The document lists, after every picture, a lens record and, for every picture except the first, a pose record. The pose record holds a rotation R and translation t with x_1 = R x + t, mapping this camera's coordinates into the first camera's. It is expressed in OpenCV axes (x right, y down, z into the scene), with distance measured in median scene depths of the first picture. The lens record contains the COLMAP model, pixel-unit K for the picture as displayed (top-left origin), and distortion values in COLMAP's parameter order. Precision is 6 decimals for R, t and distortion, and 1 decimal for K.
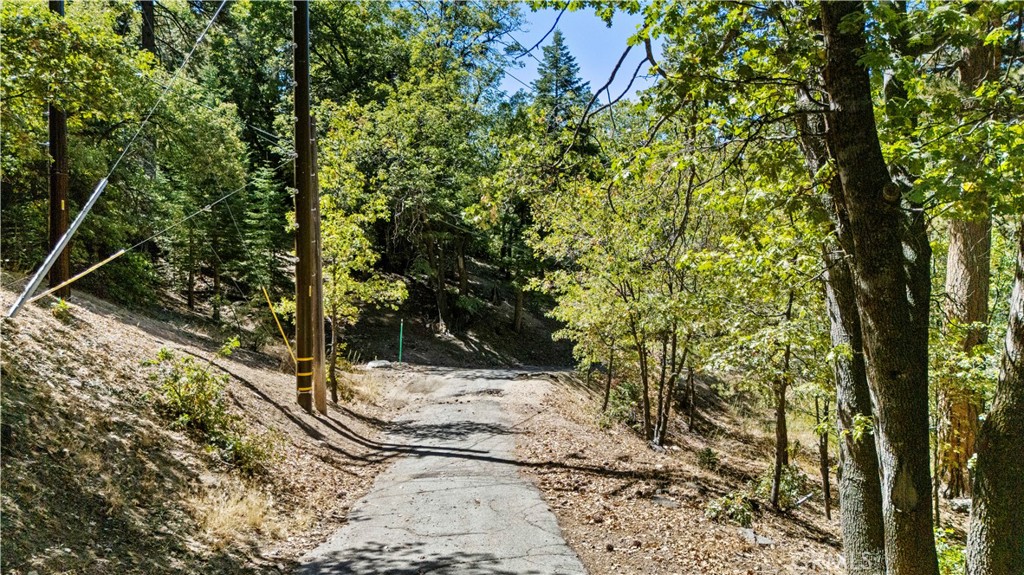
lens RADIAL K [[730.9, 0, 511.8], [0, 730.9, 287.5], [0, 0, 1]] dist [-0.003292, -0.009622]
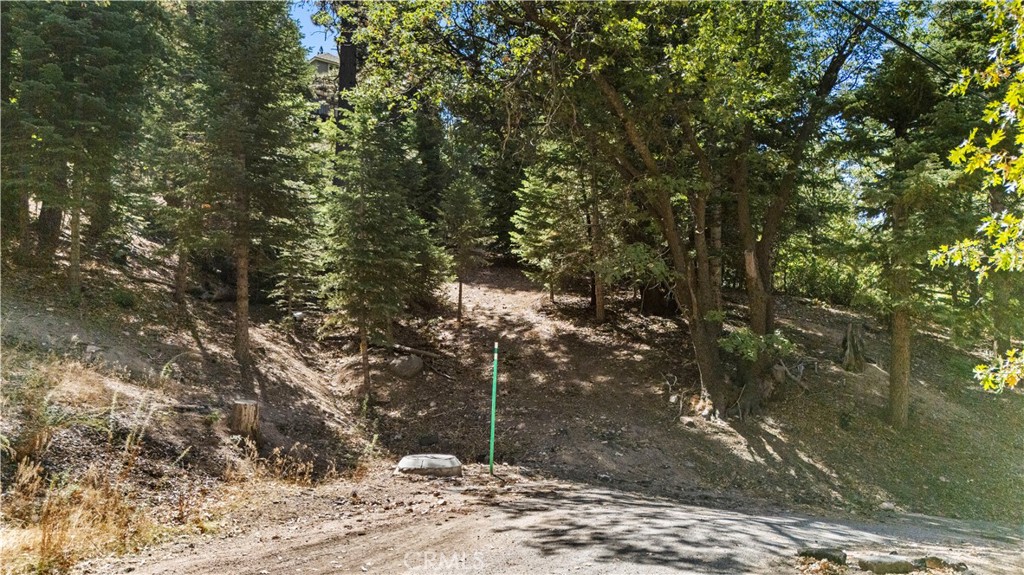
lens RADIAL K [[730.9, 0, 511.7], [0, 730.9, 288.0], [0, 0, 1]] dist [-0.003292, -0.009622]
pose [[0.865172, -0.039340, -0.499930, 0.029970], [-0.038600, 0.988736, -0.144604, 0.053993], [0.499987, 0.144405, 0.853909, 0.555249]]
